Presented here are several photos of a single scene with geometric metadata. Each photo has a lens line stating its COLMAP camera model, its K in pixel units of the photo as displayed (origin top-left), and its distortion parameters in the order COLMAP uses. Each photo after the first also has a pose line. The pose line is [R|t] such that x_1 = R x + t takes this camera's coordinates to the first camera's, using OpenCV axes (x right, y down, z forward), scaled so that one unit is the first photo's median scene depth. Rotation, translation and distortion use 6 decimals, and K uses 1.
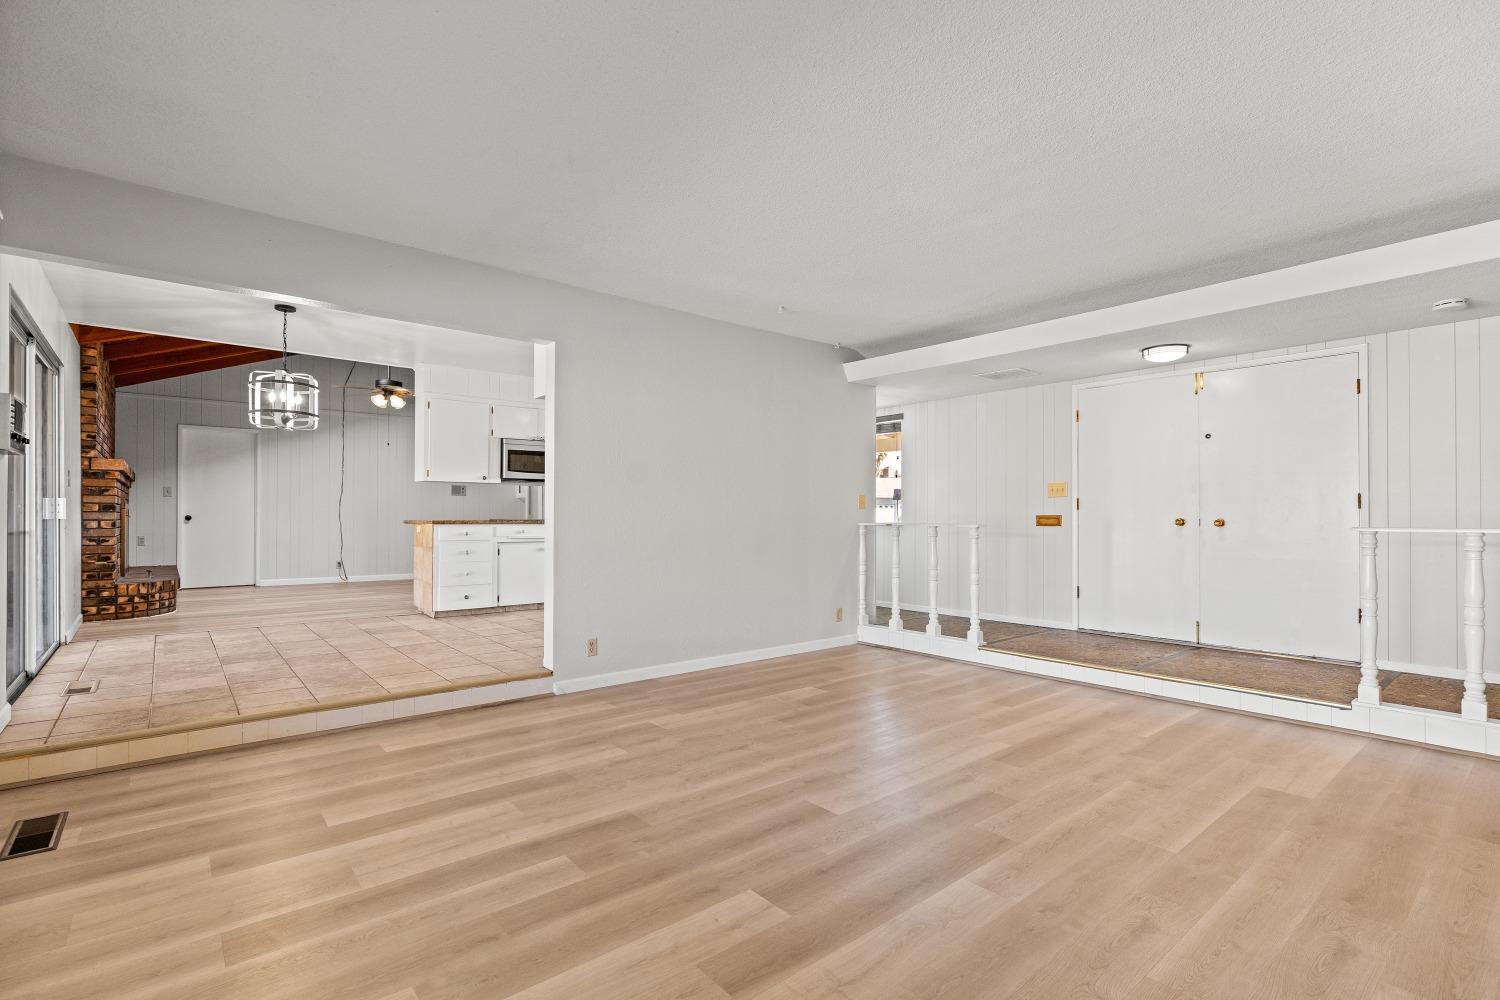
lens RADIAL K [[703.6, 0, 752.9], [0, 703.6, 505.9], [0, 0, 1]] dist [-0.000363, -0.000170]
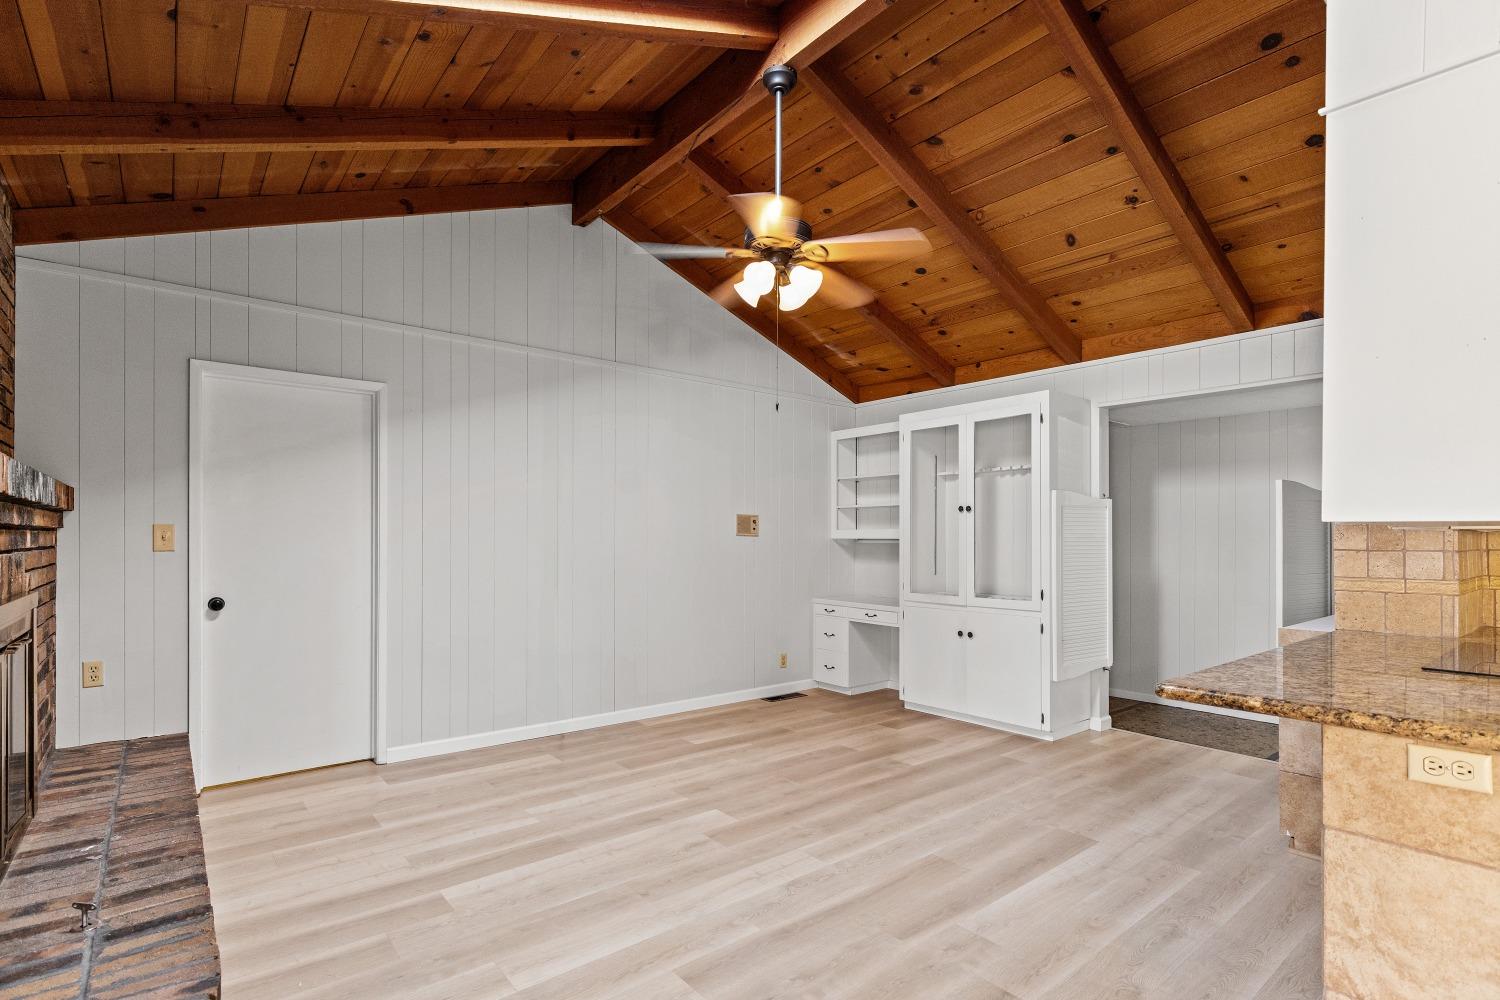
lens RADIAL K [[722.5, 0, 746.0], [0, 722.5, 537.3], [0, 0, 1]] dist [-0.002070, -0.000420]
pose [[0.999834, 0.000612, -0.018190, -0.752831], [-0.000371, 0.999912, 0.013265, -0.037281], [0.018197, -0.013256, 0.999747, 0.909025]]
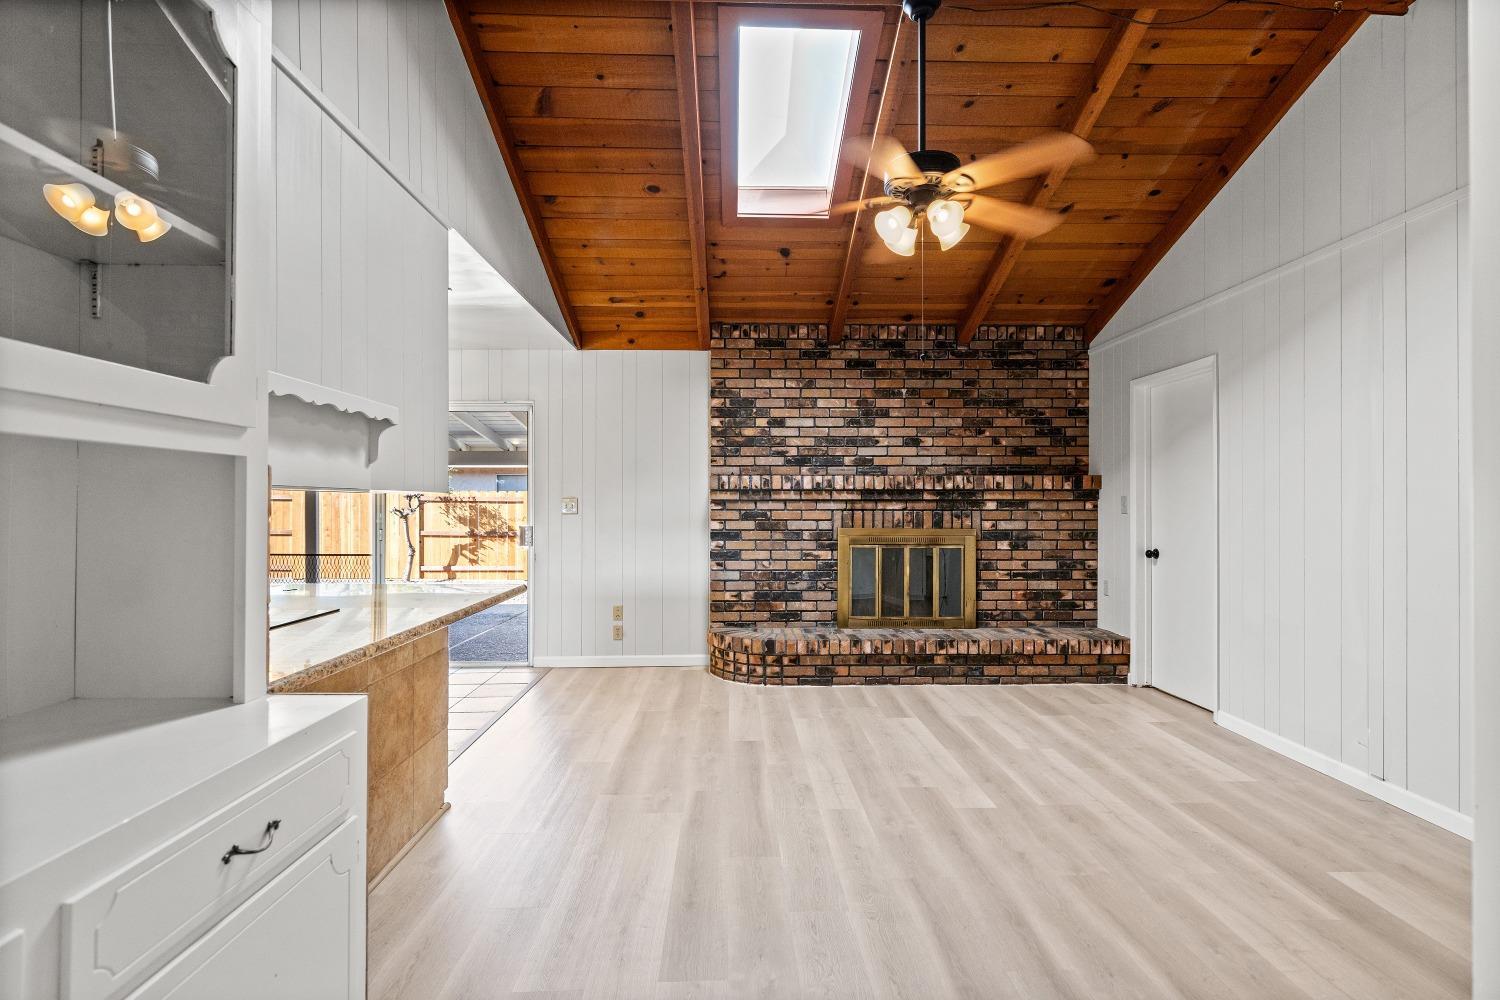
lens RADIAL K [[703.6, 0, 752.9], [0, 703.6, 505.9], [0, 0, 1]] dist [-0.000363, -0.000170]
pose [[-0.620029, -0.002063, -0.784576, -0.307162], [0.009006, 0.999912, -0.009747, -0.023842], [0.784527, -0.013109, -0.619956, 1.627486]]
